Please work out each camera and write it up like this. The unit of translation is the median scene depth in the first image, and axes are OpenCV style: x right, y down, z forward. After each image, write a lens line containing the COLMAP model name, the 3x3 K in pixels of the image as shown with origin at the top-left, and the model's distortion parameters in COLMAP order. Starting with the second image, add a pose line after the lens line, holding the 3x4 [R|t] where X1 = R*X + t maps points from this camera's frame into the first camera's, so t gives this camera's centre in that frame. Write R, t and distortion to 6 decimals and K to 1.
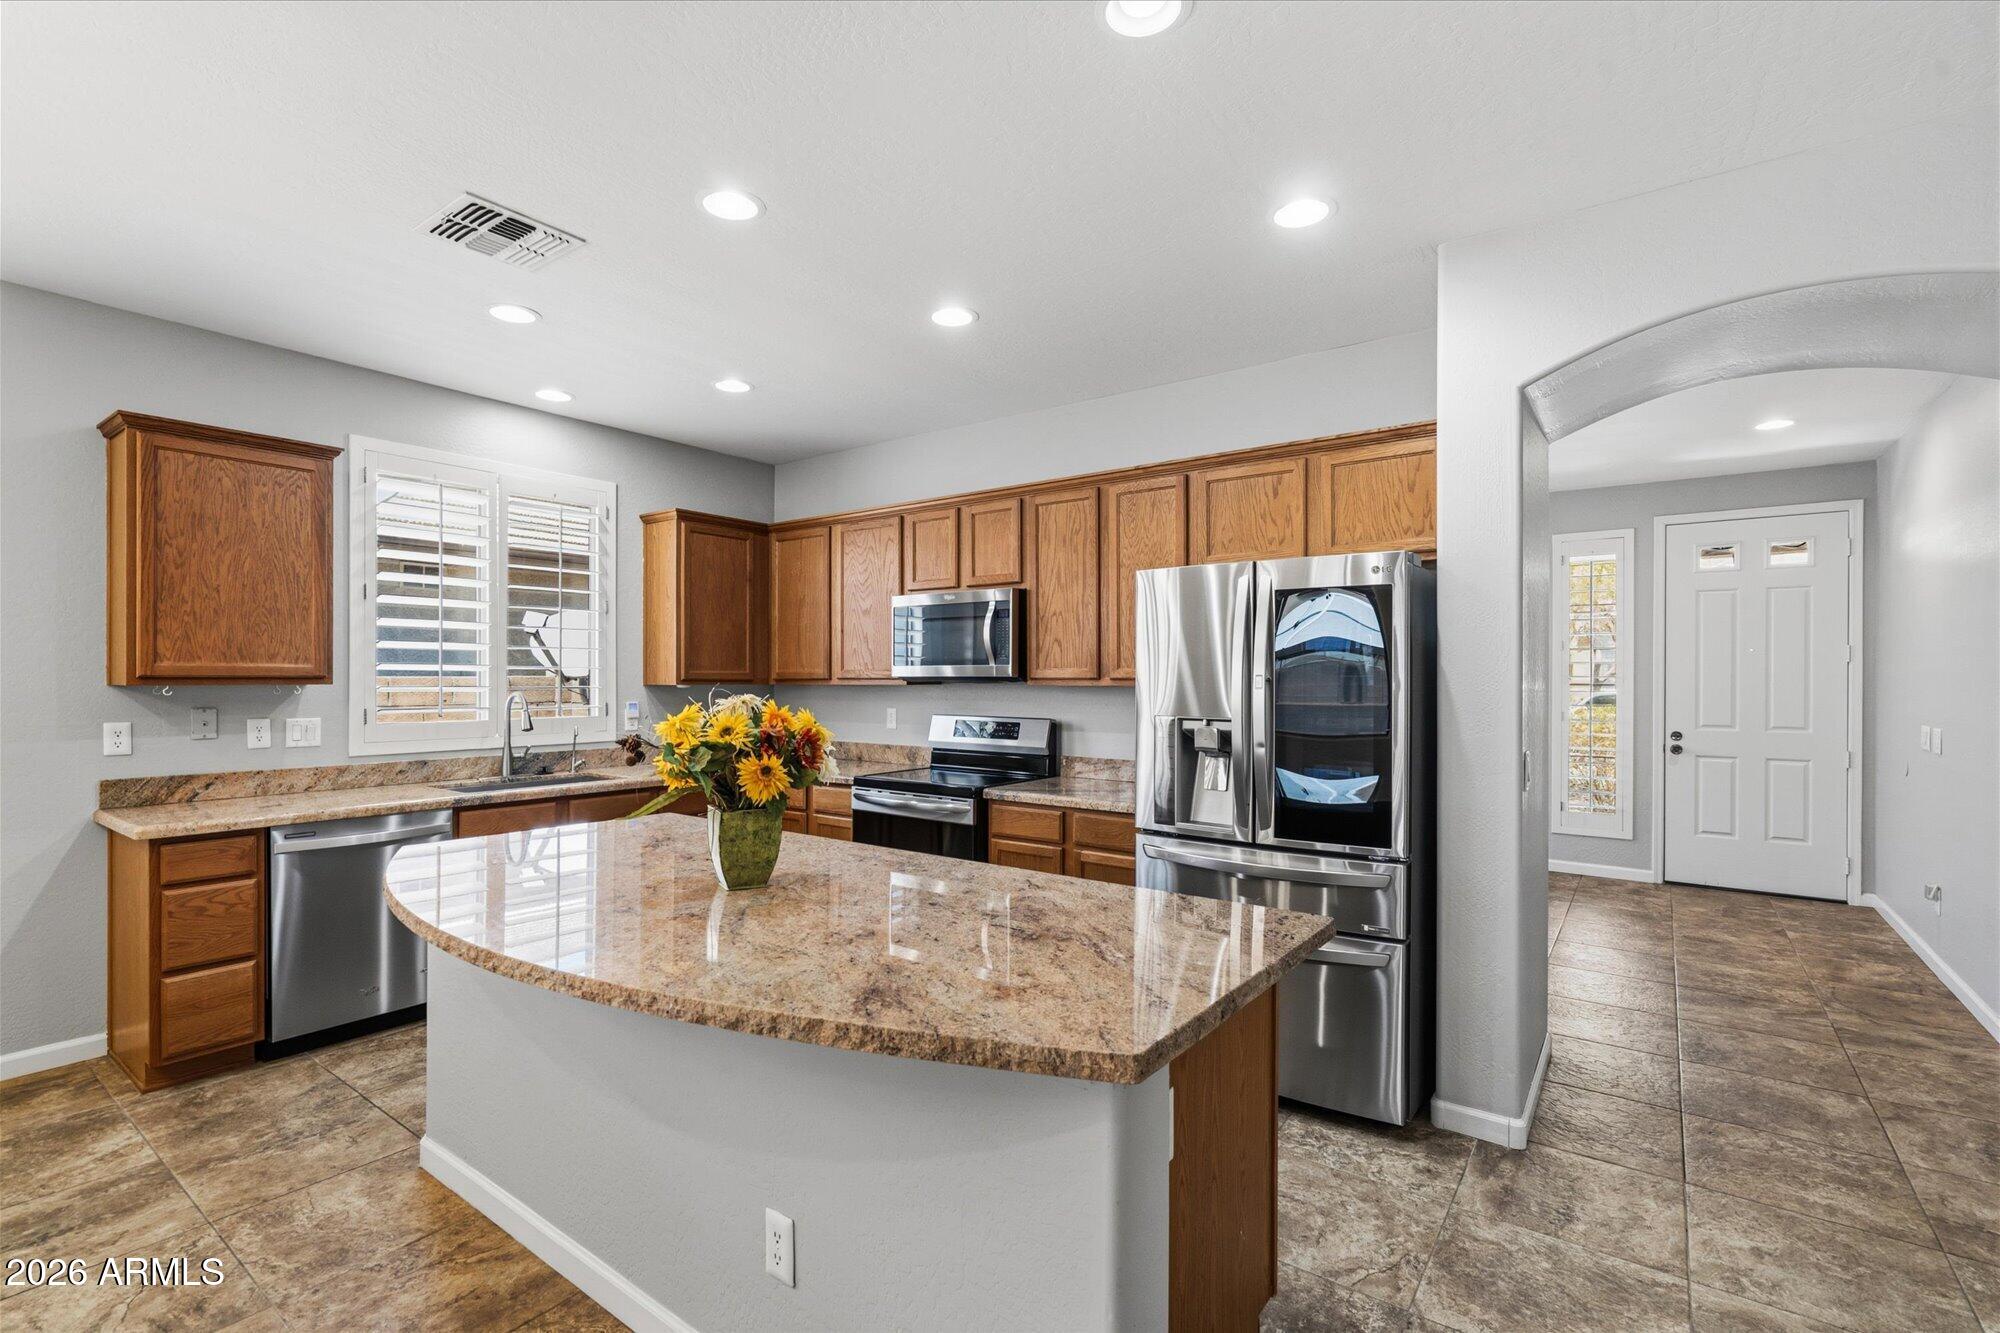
lens RADIAL K [[904.5, 0, 995.1], [0, 904.5, 675.8], [0, 0, 1]] dist [-0.007757, 0.001870]
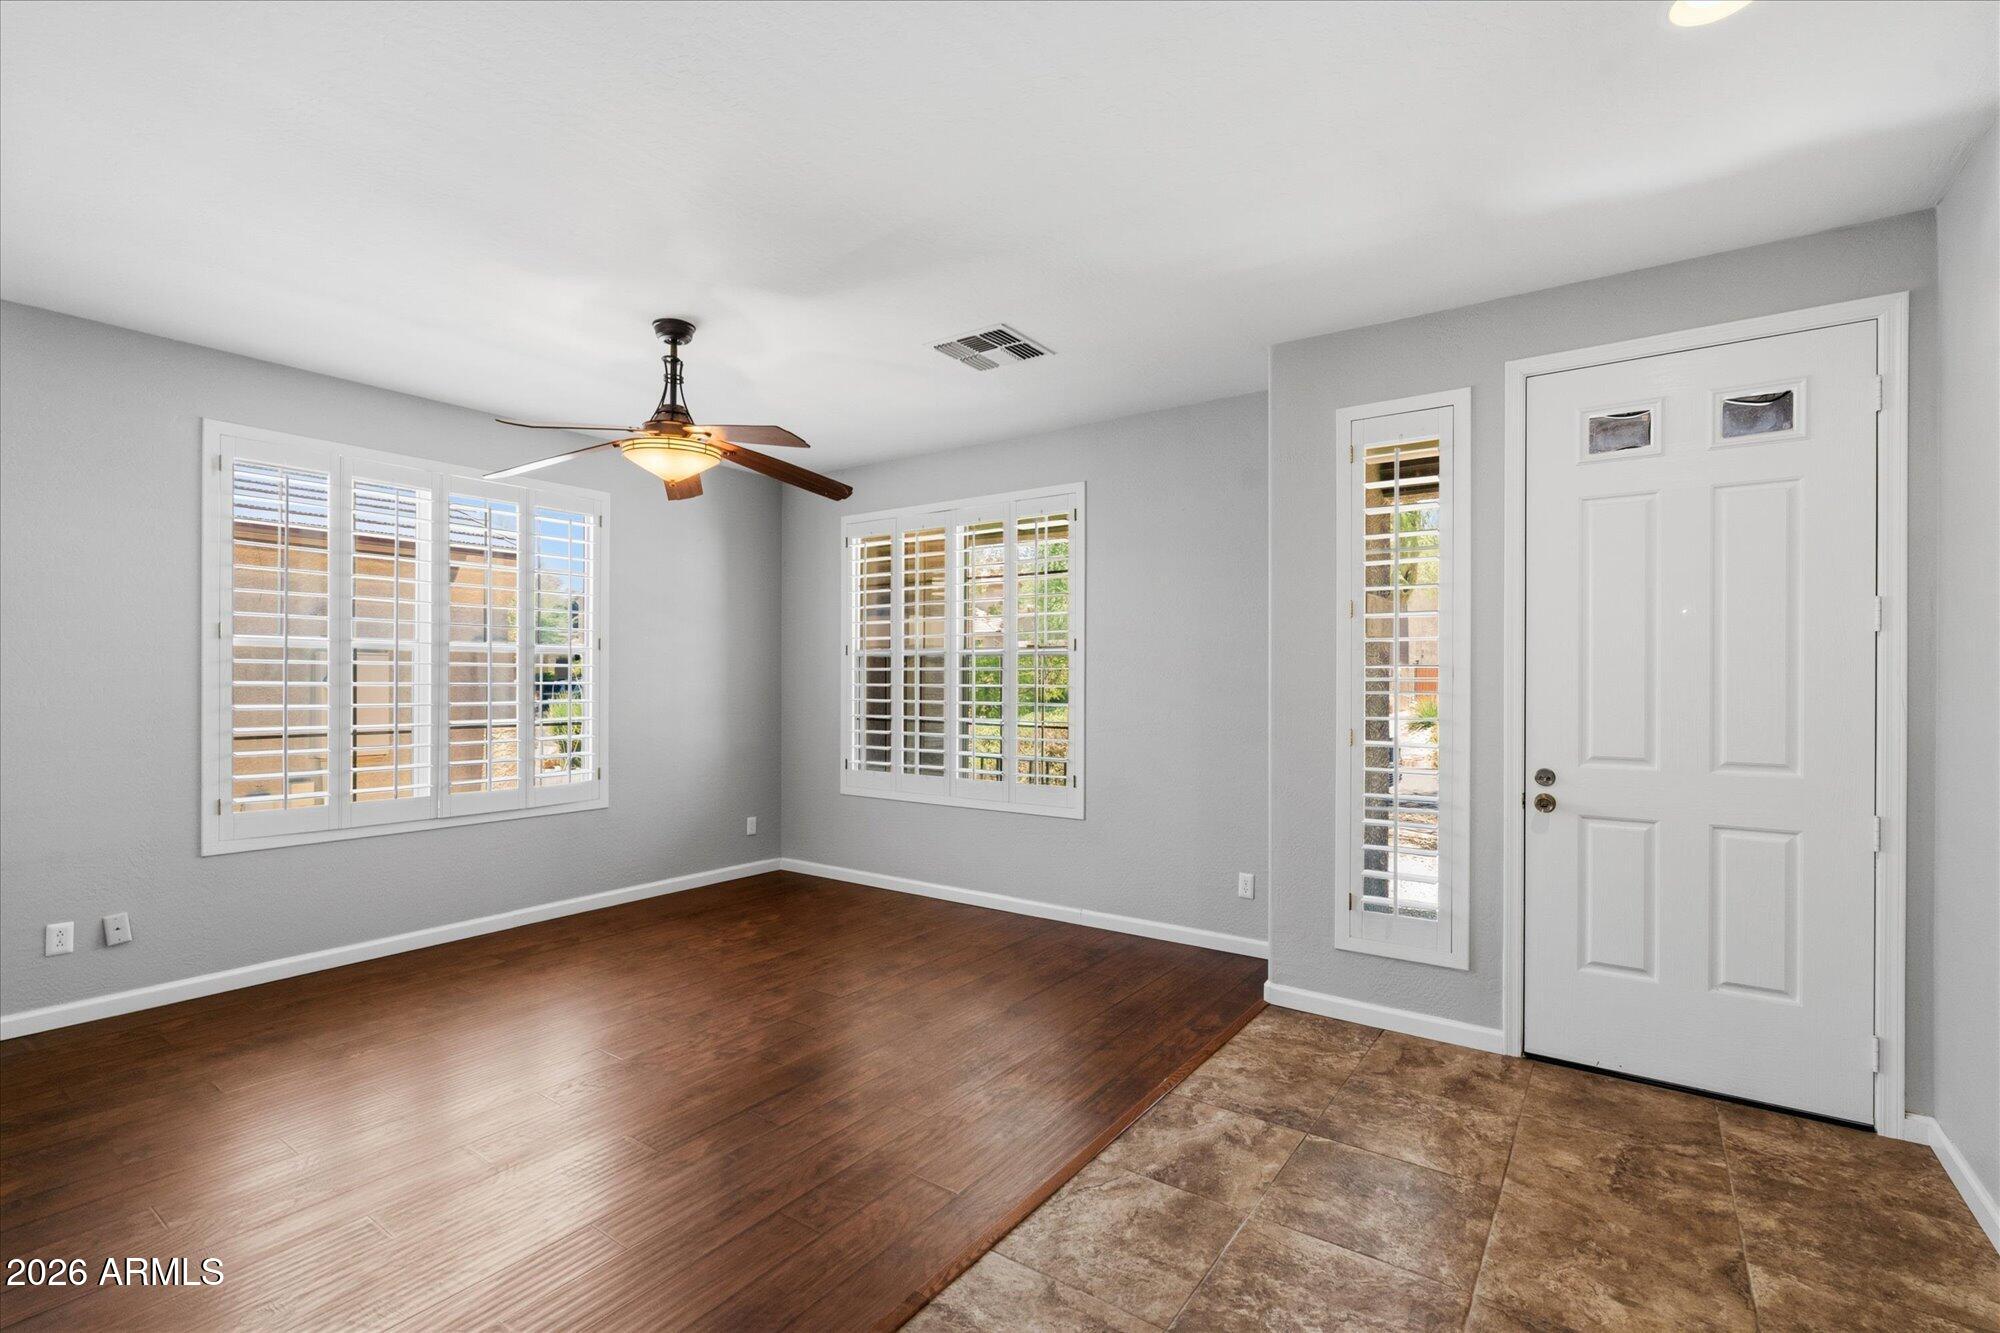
lens RADIAL K [[904.5, 0, 998.6], [0, 904.5, 680.5], [0, 0, 1]] dist [-0.007757, 0.001870]
pose [[0.999900, -0.002164, 0.013948, 0.747140], [0.002137, 0.999996, 0.001918, 0.015267], [-0.013952, -0.001888, 0.999901, 0.832300]]
